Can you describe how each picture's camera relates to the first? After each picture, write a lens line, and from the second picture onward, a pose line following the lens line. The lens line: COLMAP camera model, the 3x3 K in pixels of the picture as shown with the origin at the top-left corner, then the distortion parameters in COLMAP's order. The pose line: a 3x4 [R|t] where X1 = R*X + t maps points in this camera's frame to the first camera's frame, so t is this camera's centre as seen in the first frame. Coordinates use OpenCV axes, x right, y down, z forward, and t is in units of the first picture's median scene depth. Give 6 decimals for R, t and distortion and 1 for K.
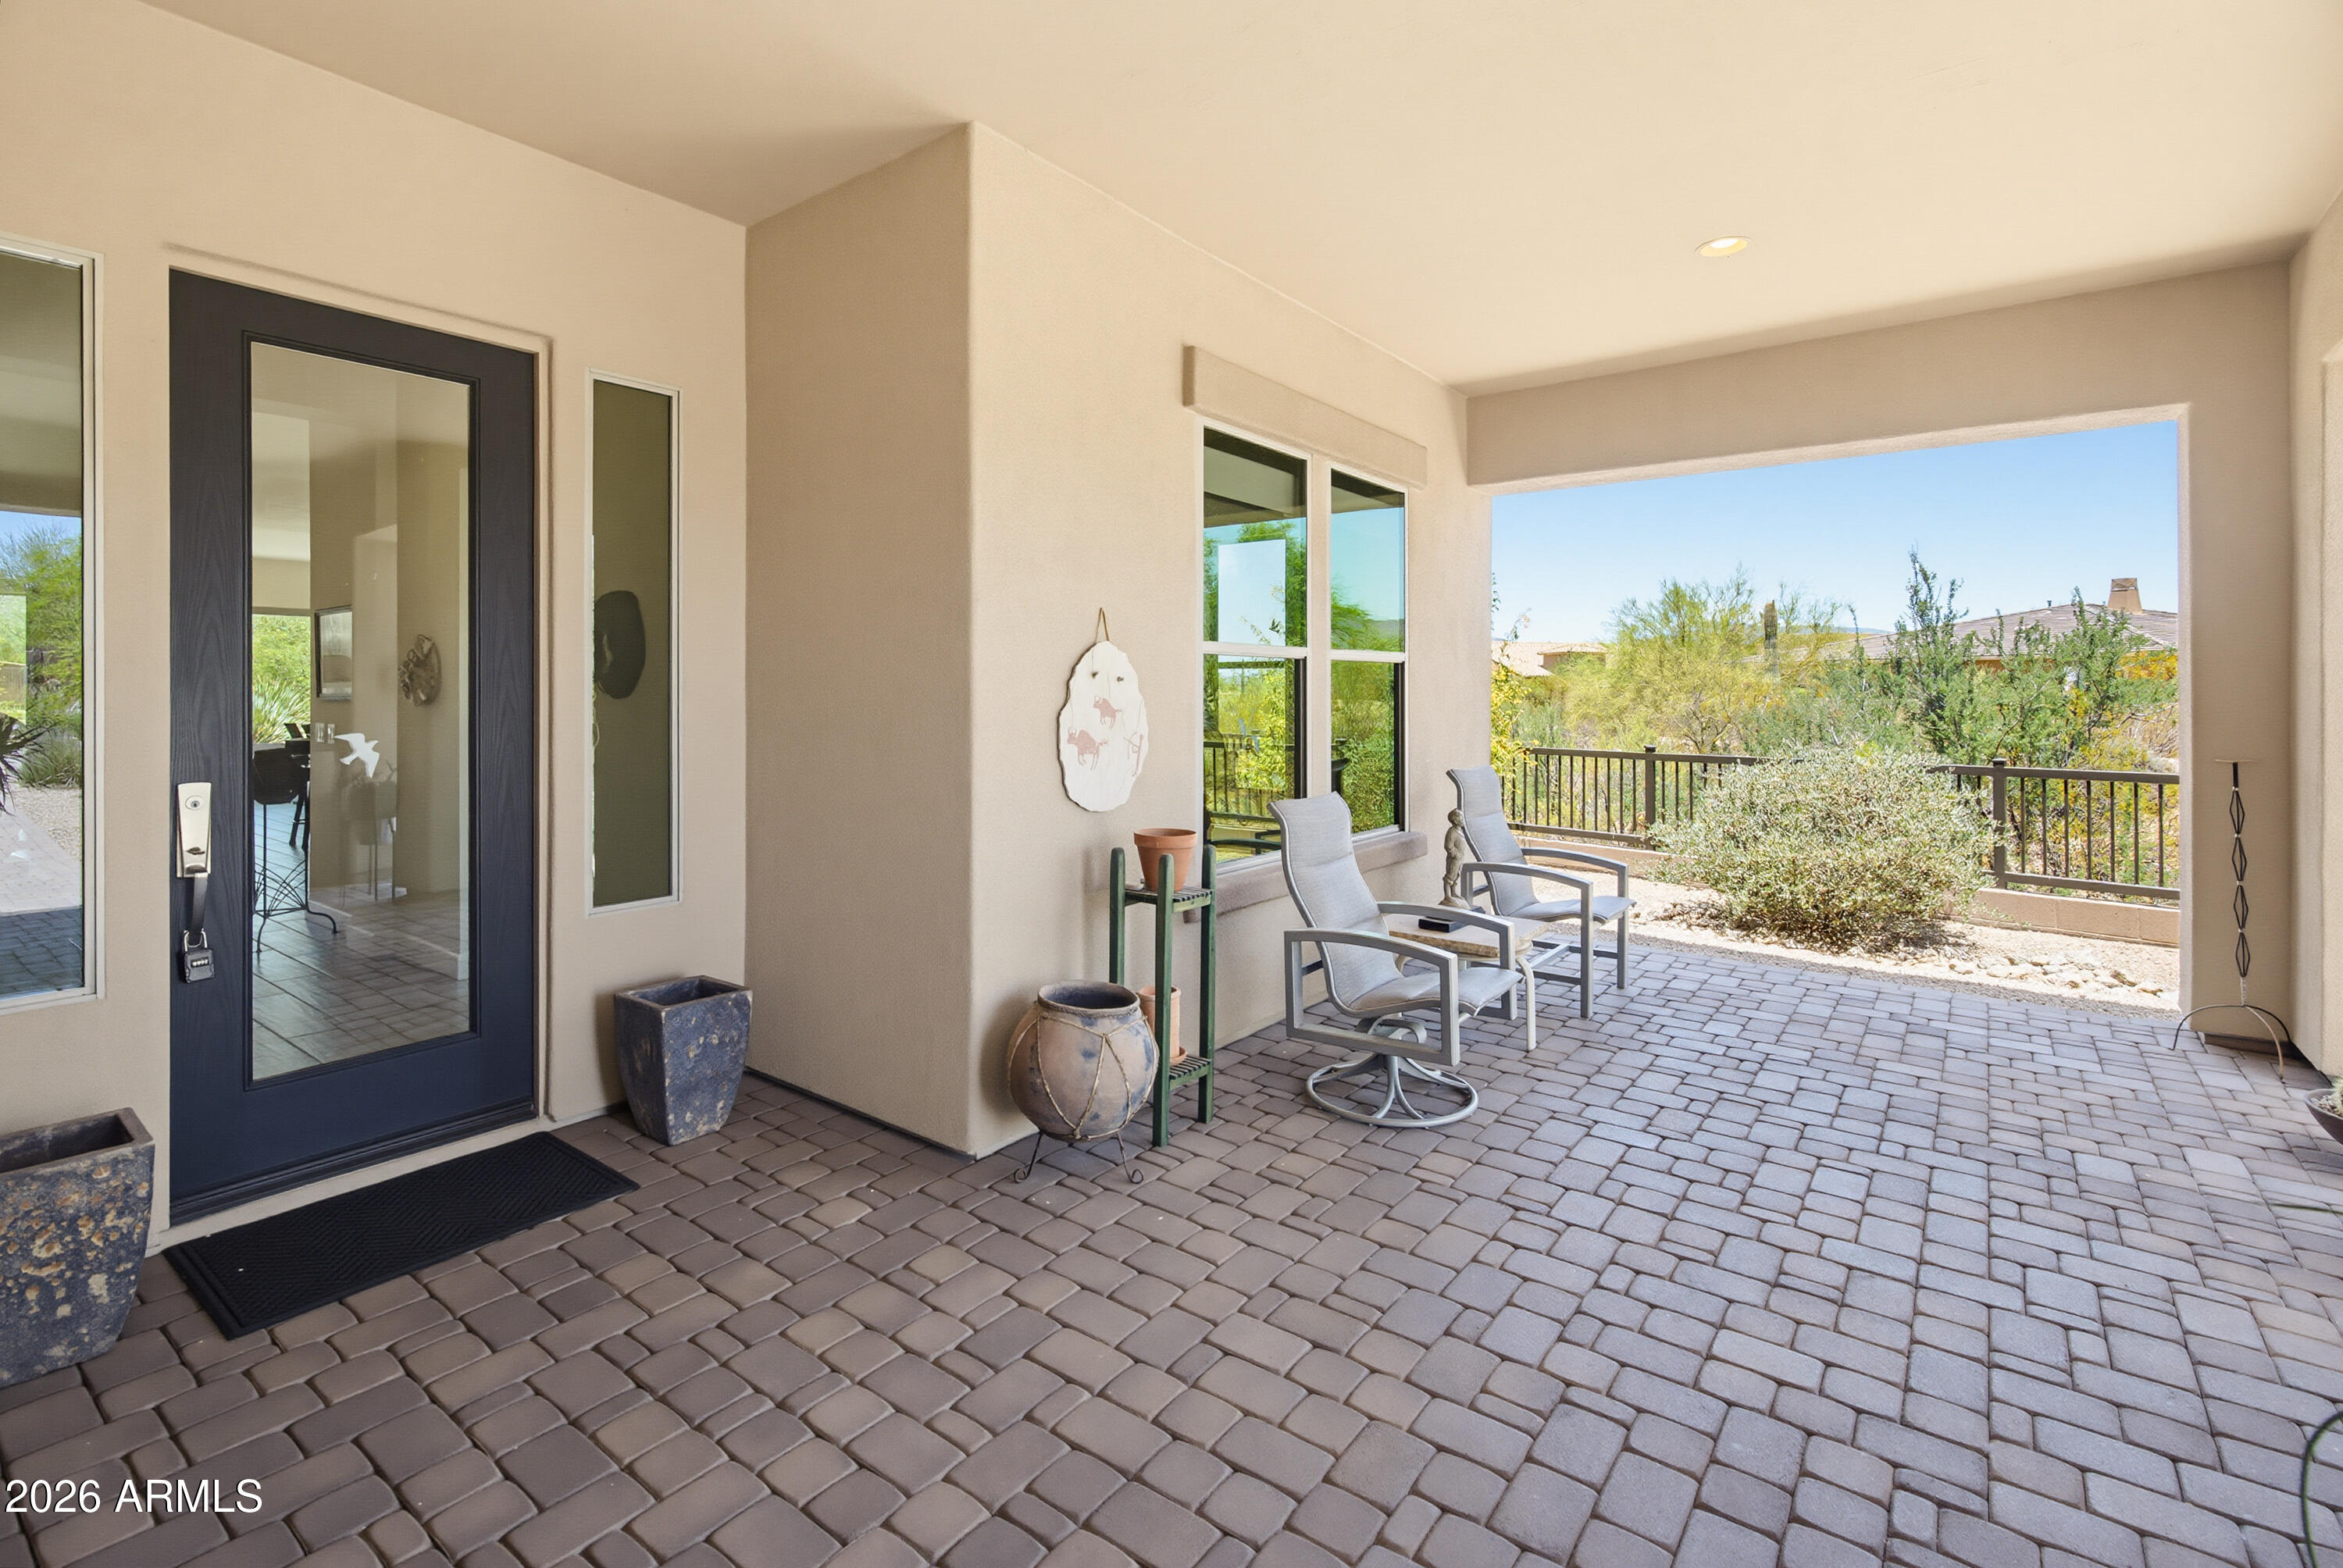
lens RADIAL K [[1083.9, 0, 1160.7], [0, 1083.9, 698.4], [0, 0, 1]] dist [-0.001289, 0.002057]
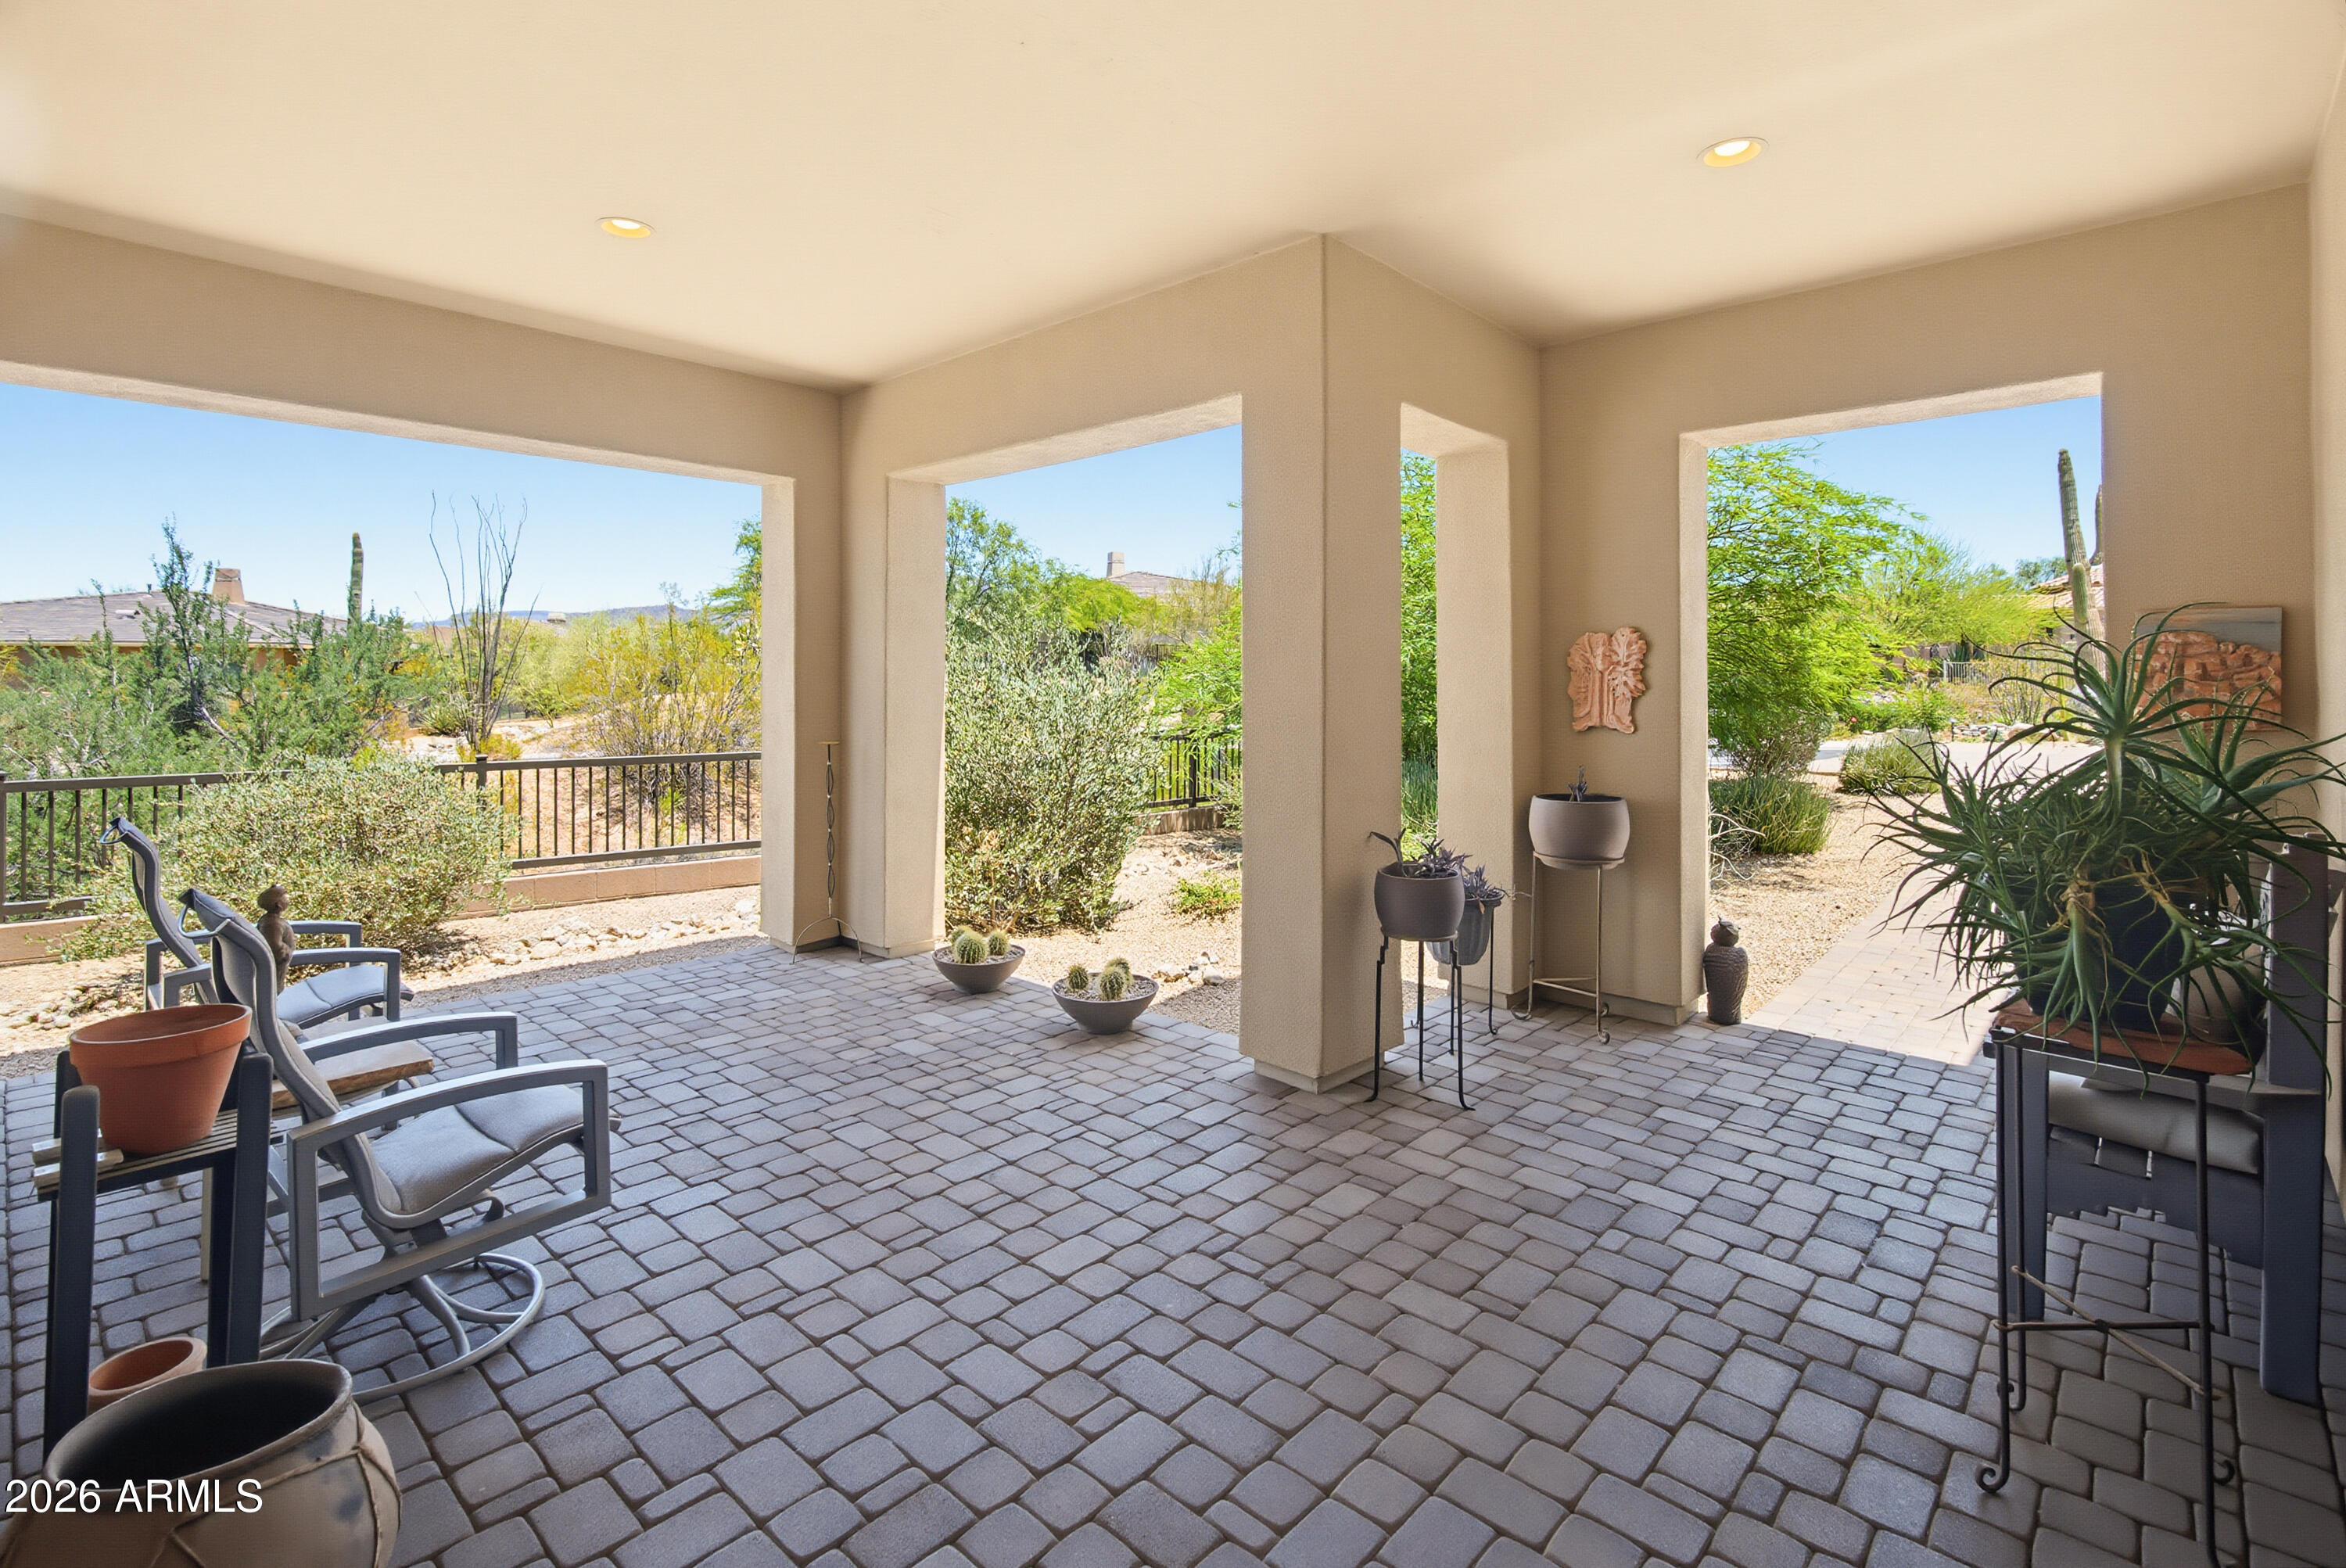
lens RADIAL K [[1085.4, 0, 1170.4], [0, 1085.4, 663.2], [0, 0, 1]] dist [-0.001289, 0.002057]
pose [[0.095073, 0.014543, 0.995364, -0.513568], [0.004706, 0.999876, -0.015058, -0.032219], [-0.995459, 0.006115, 0.094992, 0.596886]]
